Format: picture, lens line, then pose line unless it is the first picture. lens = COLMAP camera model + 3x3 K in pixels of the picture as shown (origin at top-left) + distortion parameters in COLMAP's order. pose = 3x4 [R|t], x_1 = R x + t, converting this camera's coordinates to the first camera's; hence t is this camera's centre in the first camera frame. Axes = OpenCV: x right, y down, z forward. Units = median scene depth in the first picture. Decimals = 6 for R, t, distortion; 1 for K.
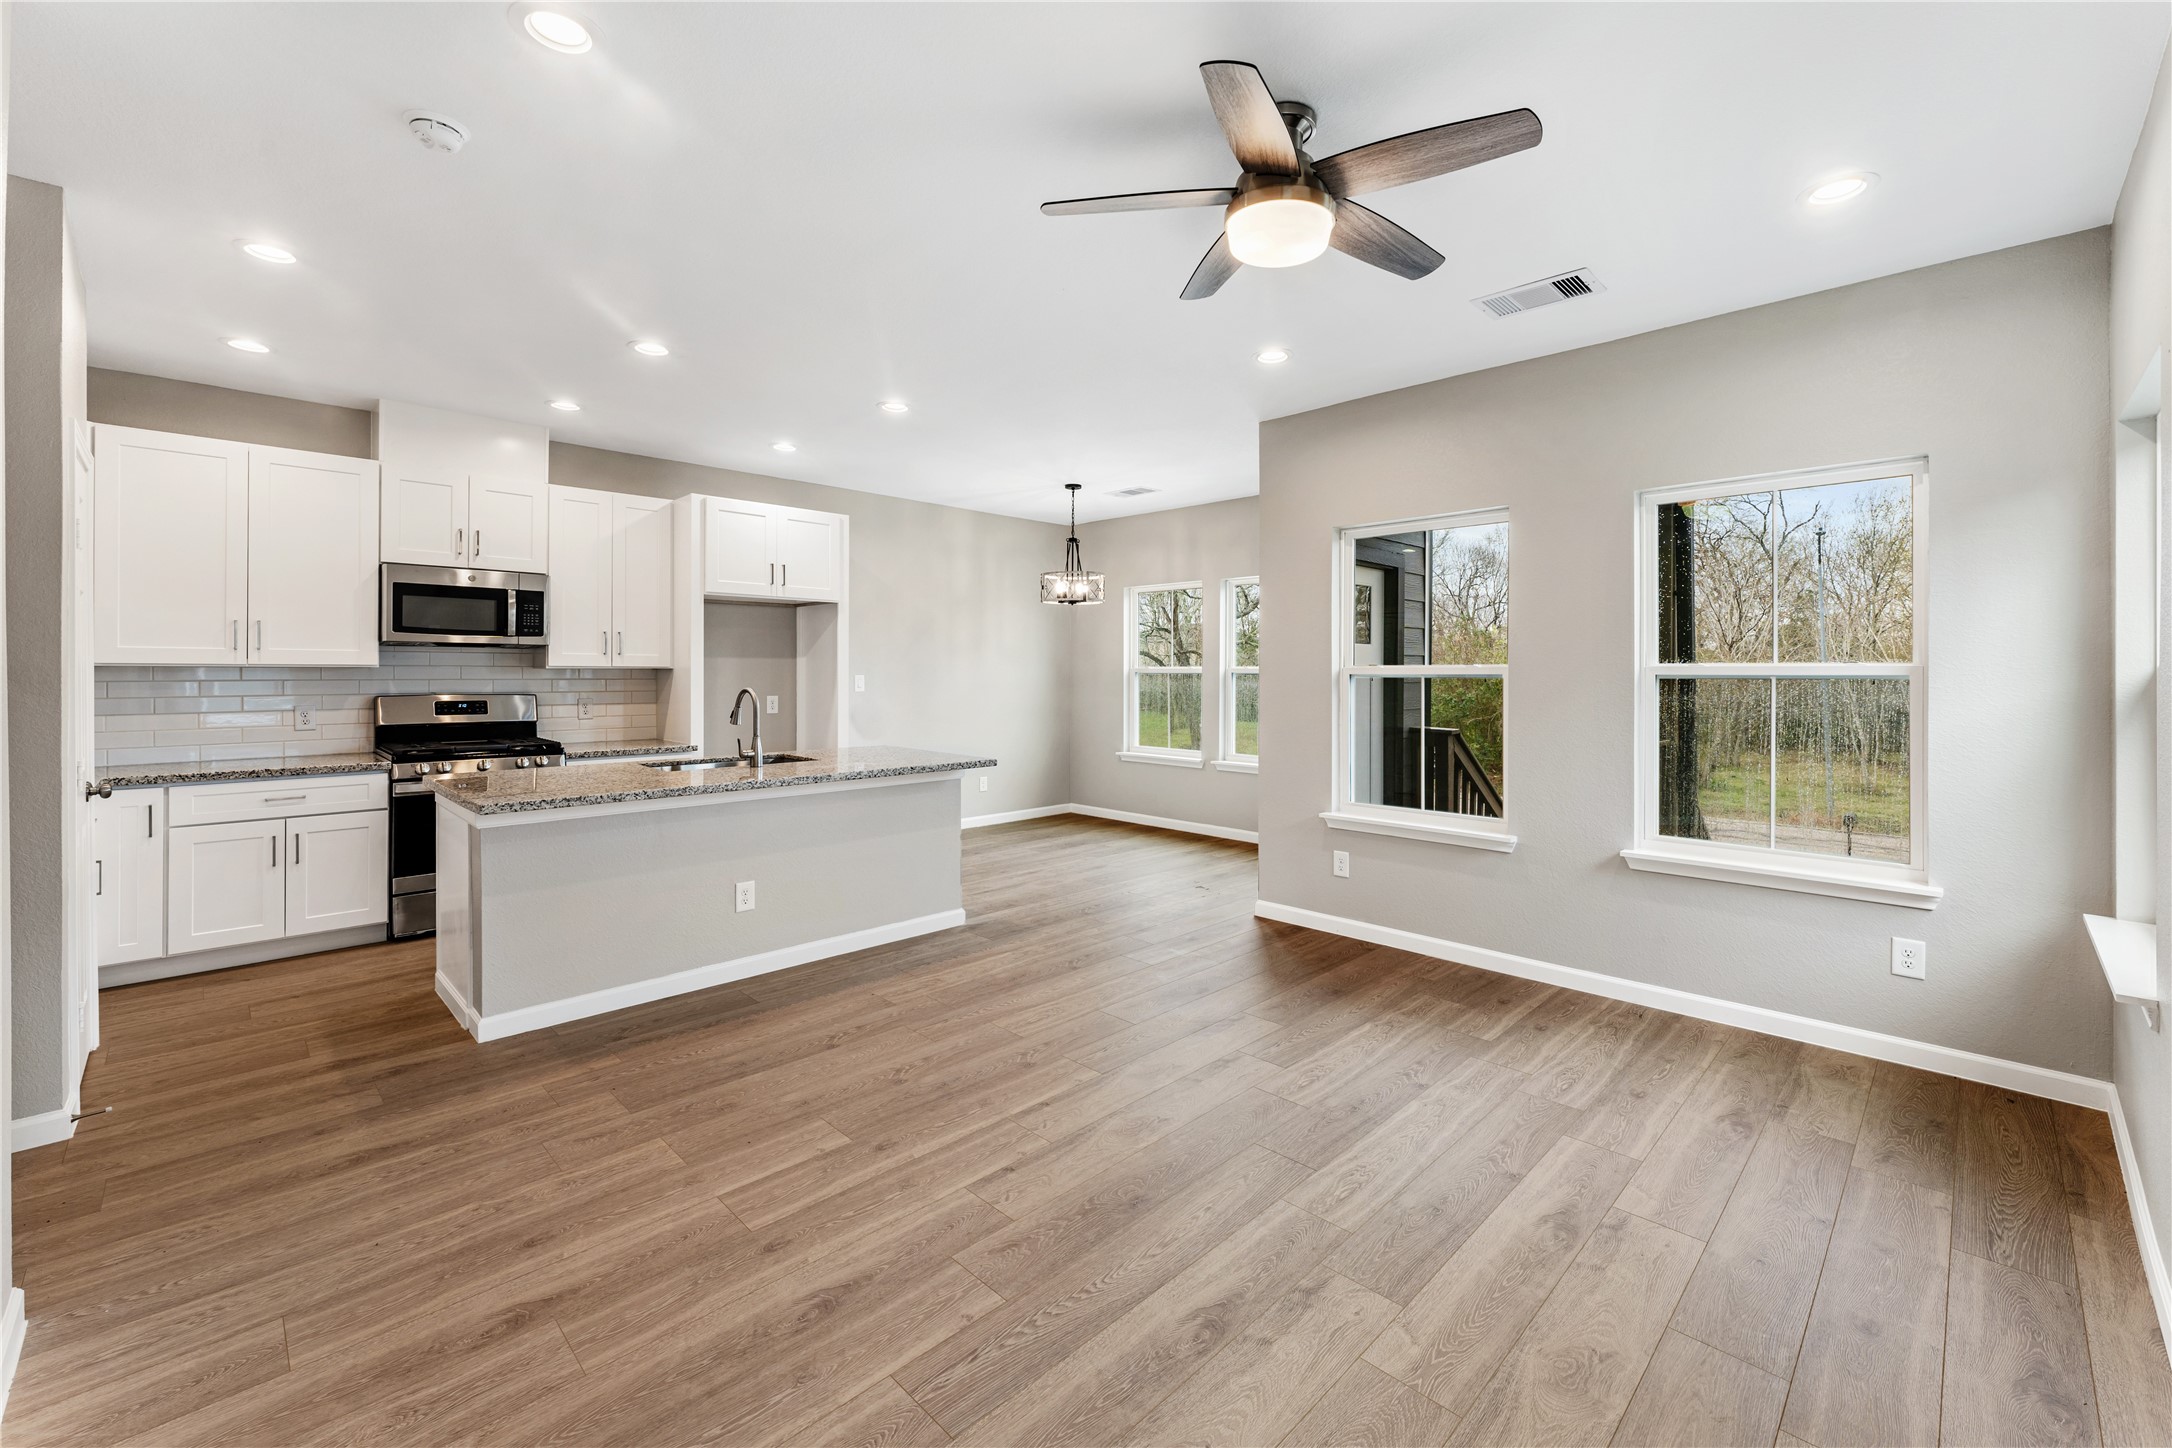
lens RADIAL K [[889.1, 0, 1095.3], [0, 889.1, 674.3], [0, 0, 1]] dist [0.001228, 0.000327]
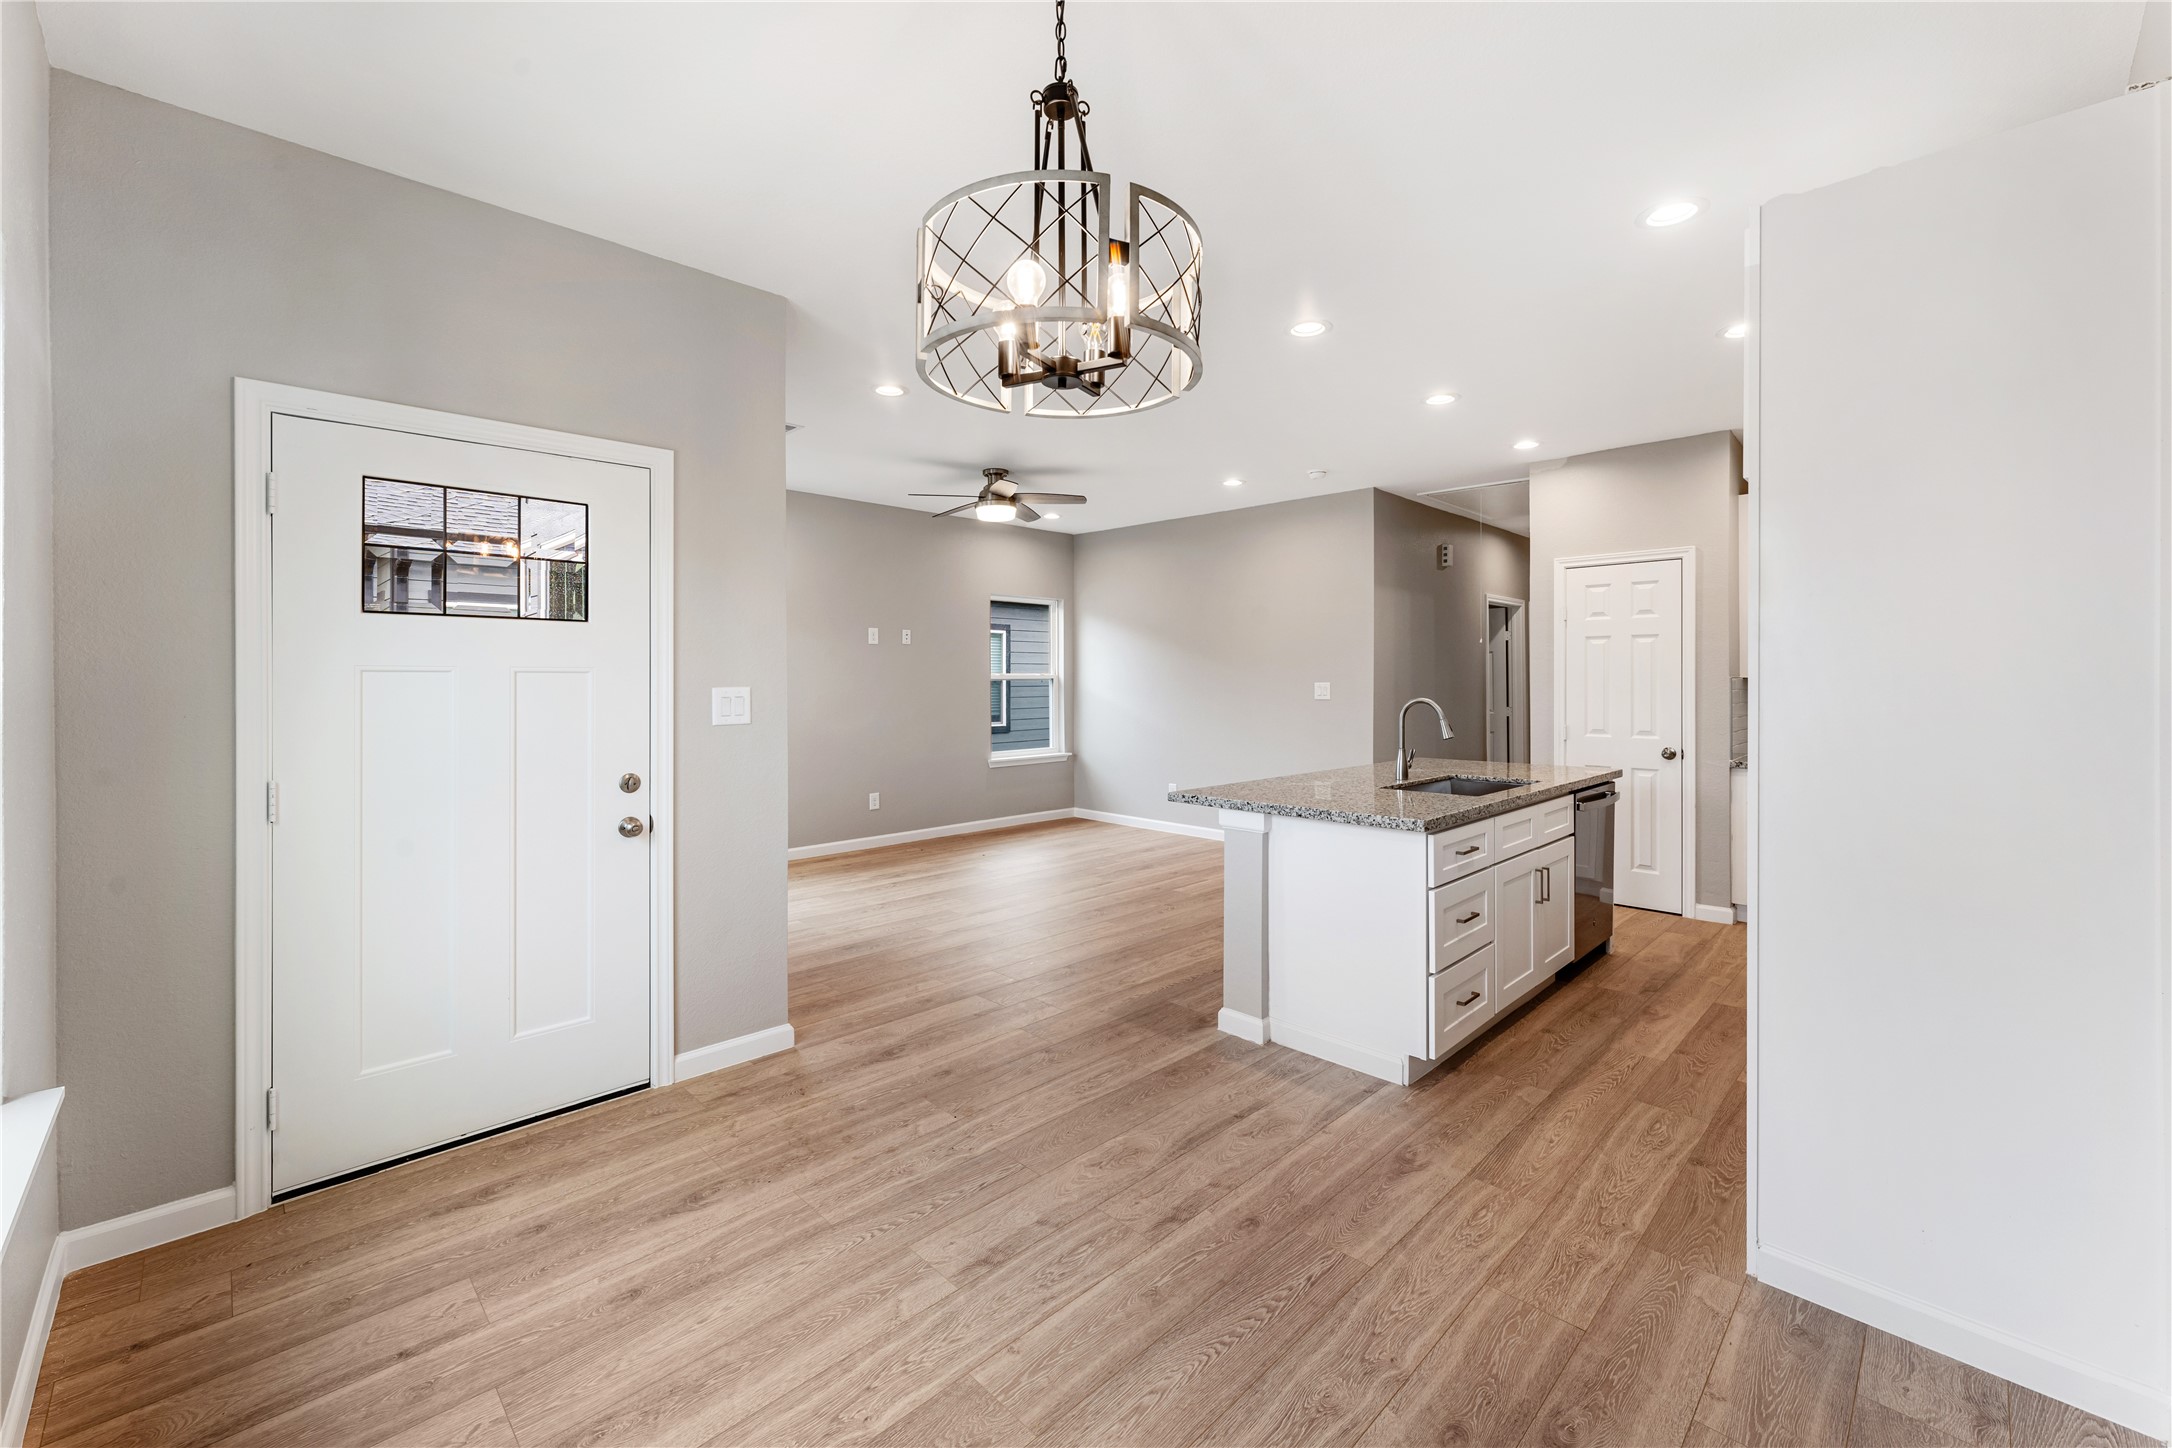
lens RADIAL K [[878.9, 0, 1093.1], [0, 878.9, 681.1], [0, 0, 1]] dist [0.000662, 0.000013]
pose [[-0.999960, -0.003872, 0.008066, -0.078729], [-0.003808, 0.999961, 0.007908, -0.011564], [-0.008096, 0.007877, -0.999936, 2.755883]]
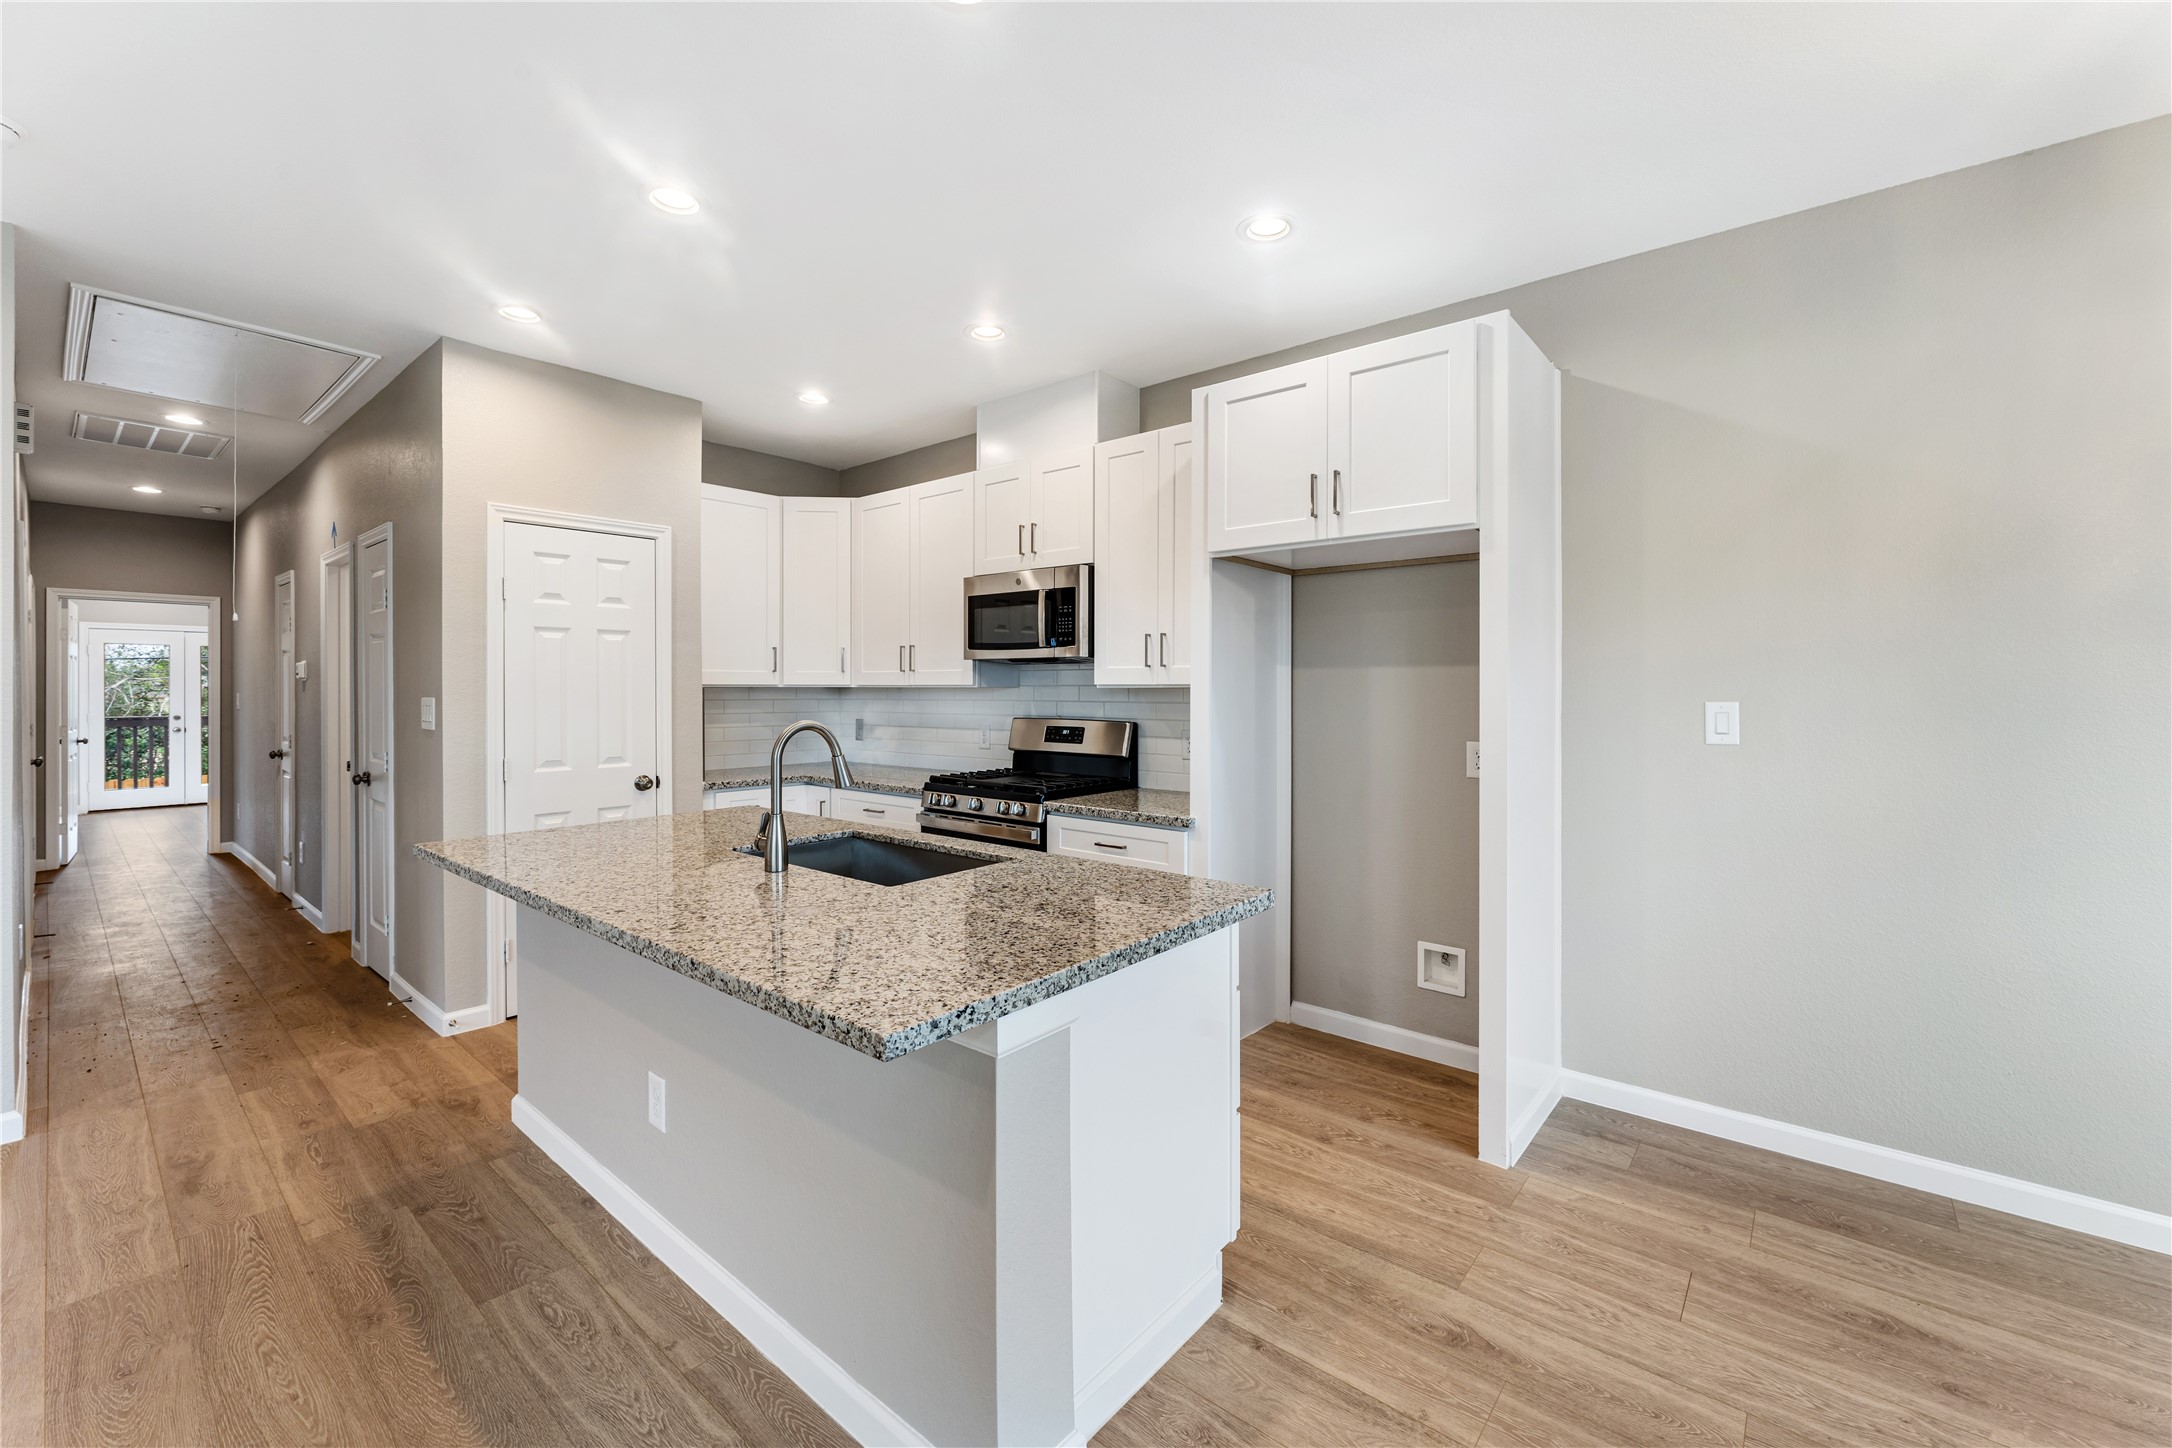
lens RADIAL K [[884.3, 0, 1096.8], [0, 884.3, 691.4], [0, 0, 1]] dist [-0.003979, 0.000256]
pose [[0.084452, -0.001430, -0.996427, 0.226368], [-0.004895, 0.999986, -0.001850, -0.003670], [0.996416, 0.005034, 0.084444, 1.620514]]
